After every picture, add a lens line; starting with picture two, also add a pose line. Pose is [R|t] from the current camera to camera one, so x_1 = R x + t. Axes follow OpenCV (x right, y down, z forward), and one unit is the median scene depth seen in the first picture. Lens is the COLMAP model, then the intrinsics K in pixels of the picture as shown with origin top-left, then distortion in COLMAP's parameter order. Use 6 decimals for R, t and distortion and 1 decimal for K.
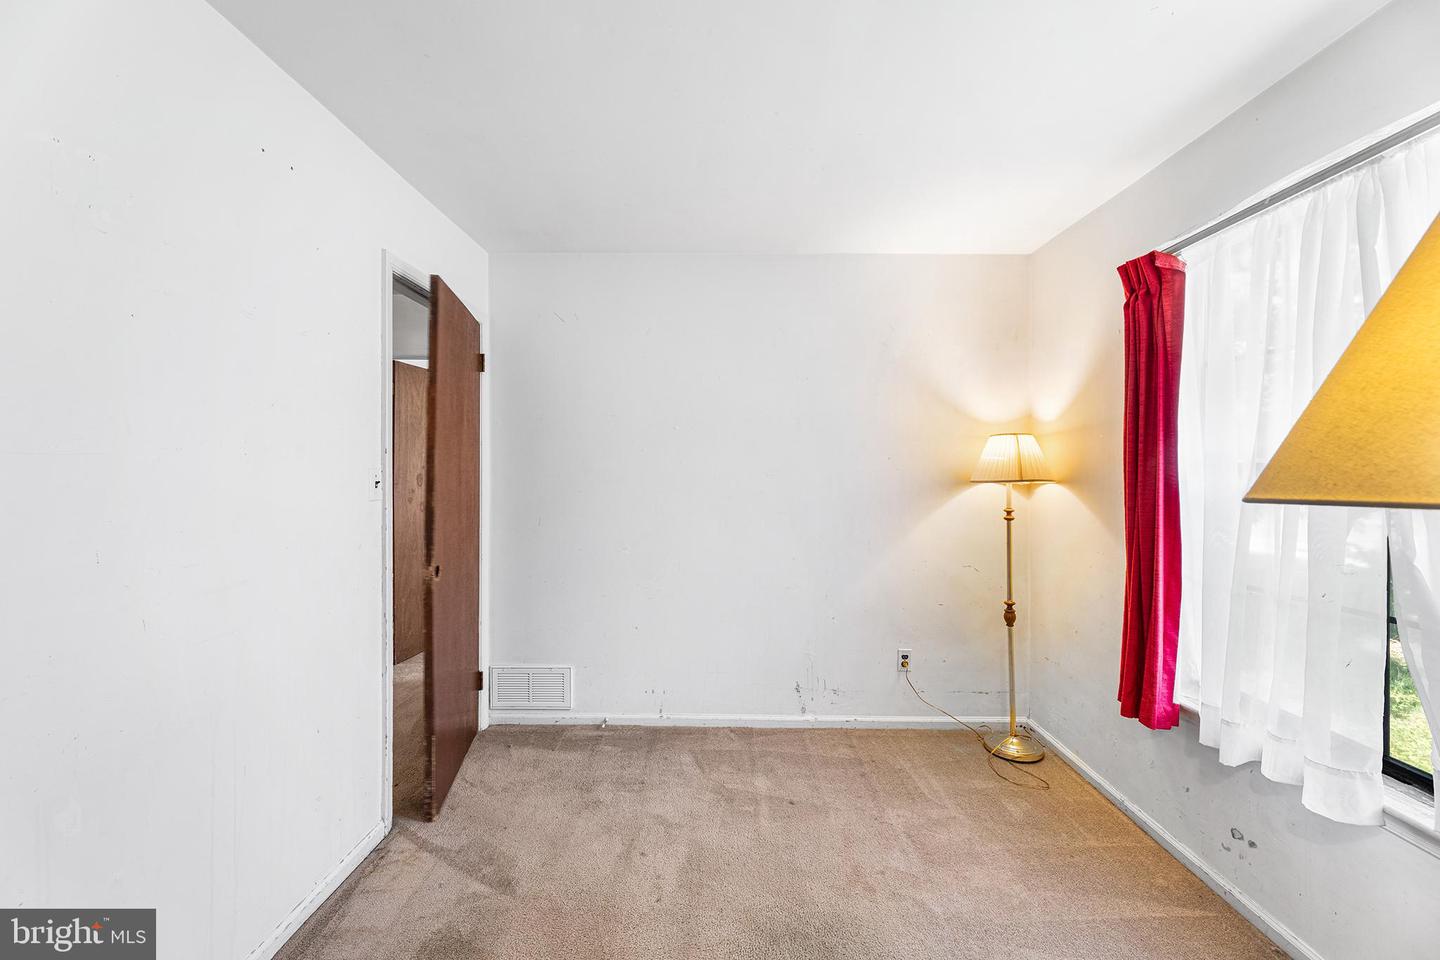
lens RADIAL K [[578.8, 0, 720.8], [0, 578.8, 473.7], [0, 0, 1]] dist [0.006385, -0.001174]
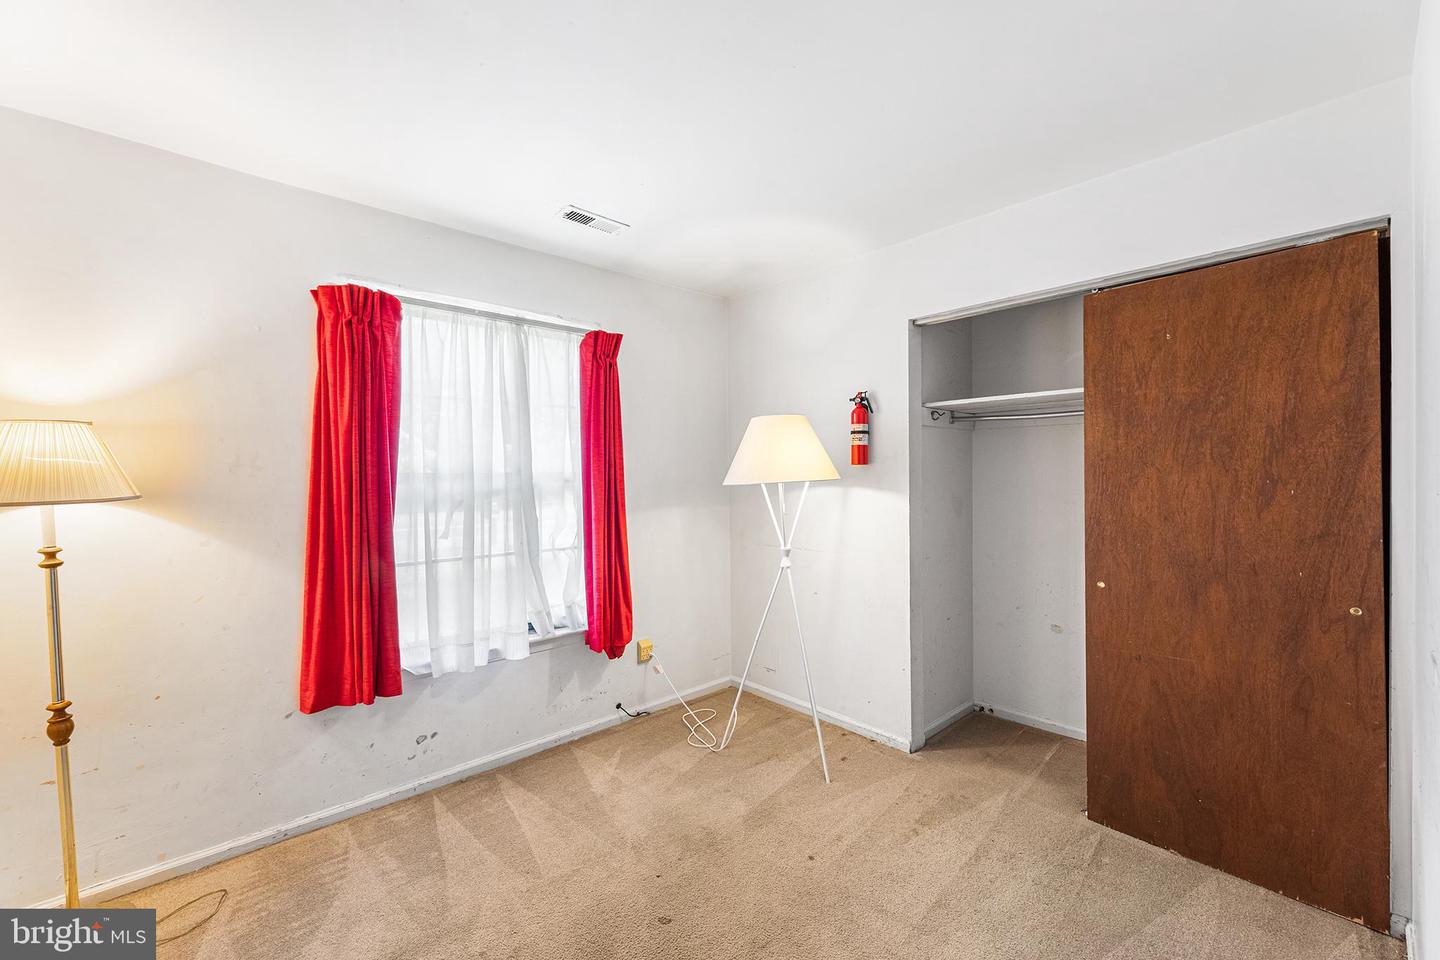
lens RADIAL K [[578.8, 0, 718.8], [0, 578.8, 479.1], [0, 0, 1]] dist [0.006385, -0.001174]
pose [[-0.676868, -0.006177, 0.736079, -0.395489], [0.010301, 0.999787, 0.017862, -0.012441], [-0.736032, 0.019673, -0.676660, 0.908000]]
